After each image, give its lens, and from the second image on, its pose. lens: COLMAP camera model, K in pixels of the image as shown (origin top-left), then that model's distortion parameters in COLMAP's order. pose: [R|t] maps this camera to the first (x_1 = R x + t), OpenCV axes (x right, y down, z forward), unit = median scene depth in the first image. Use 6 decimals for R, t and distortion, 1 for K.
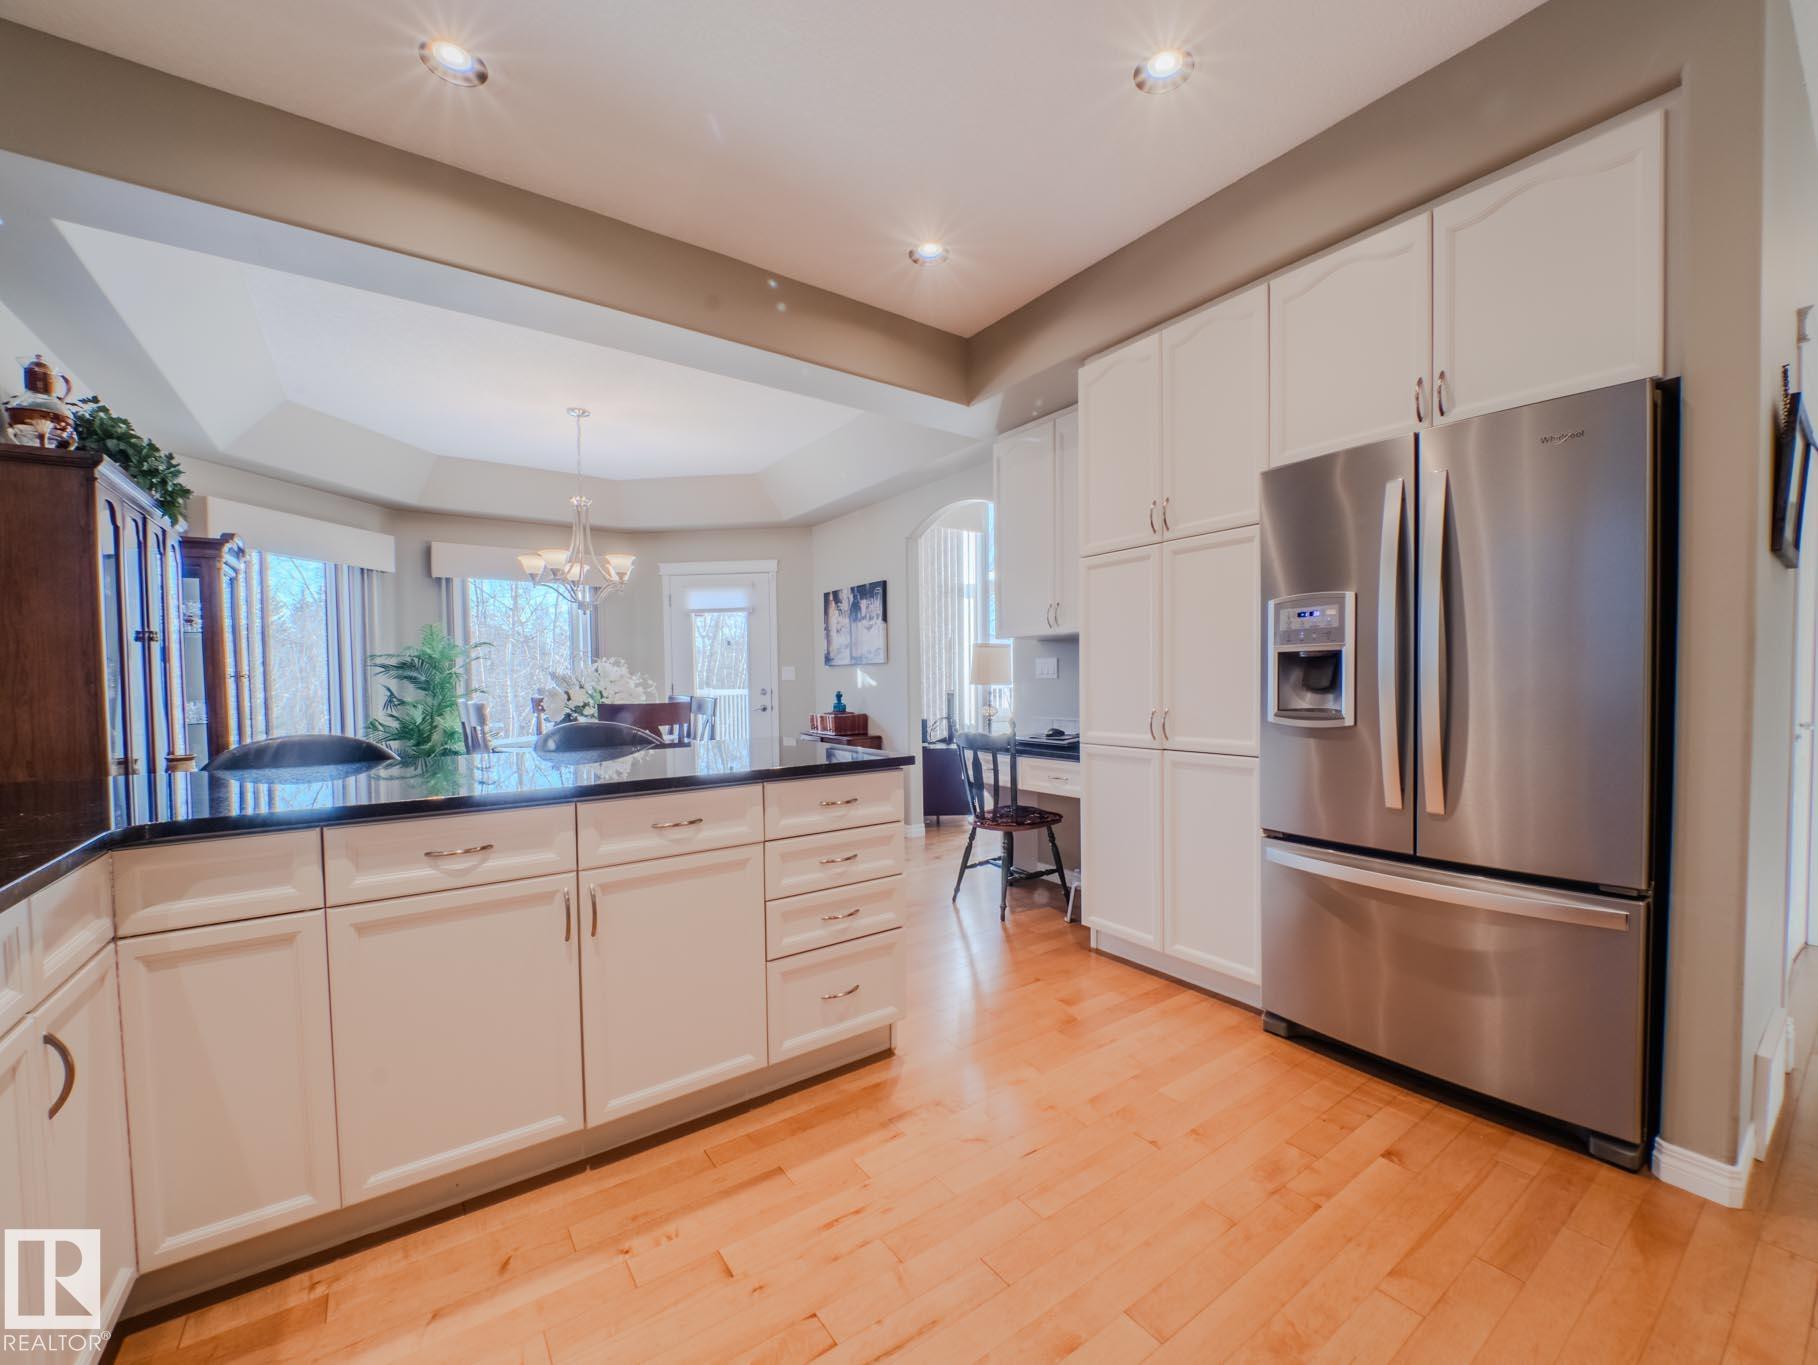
lens RADIAL K [[740.0, 0, 923.4], [0, 740.0, 695.9], [0, 0, 1]] dist [0.002908, -0.005880]
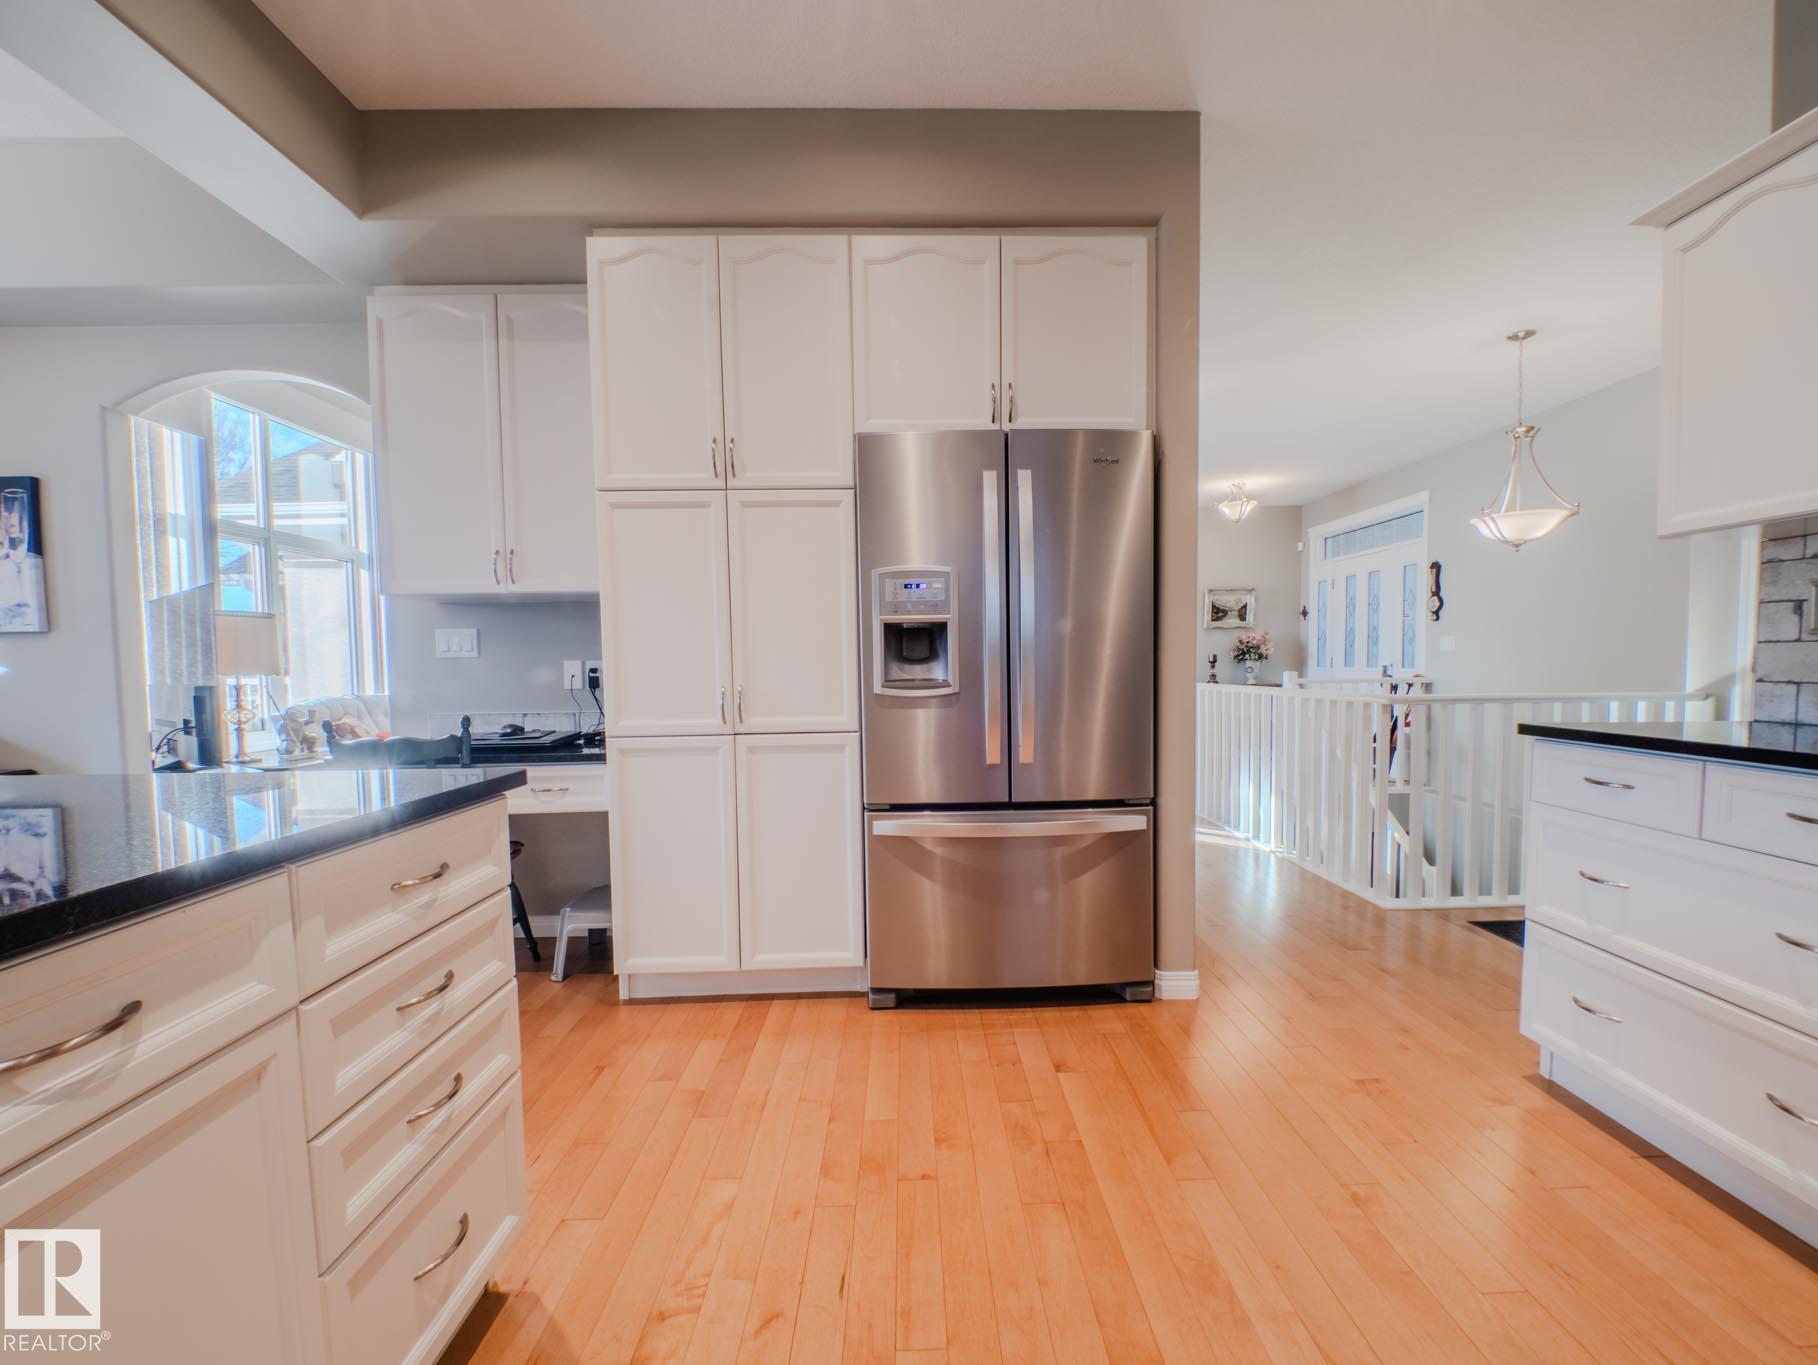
lens RADIAL K [[740.0, 0, 917.4], [0, 740.0, 698.7], [0, 0, 1]] dist [0.002908, -0.005880]
pose [[0.564859, -0.035829, 0.824409, -0.279917], [0.028070, 0.999313, 0.024198, 0.017949], [-0.824710, 0.009473, 0.565477, 0.371361]]
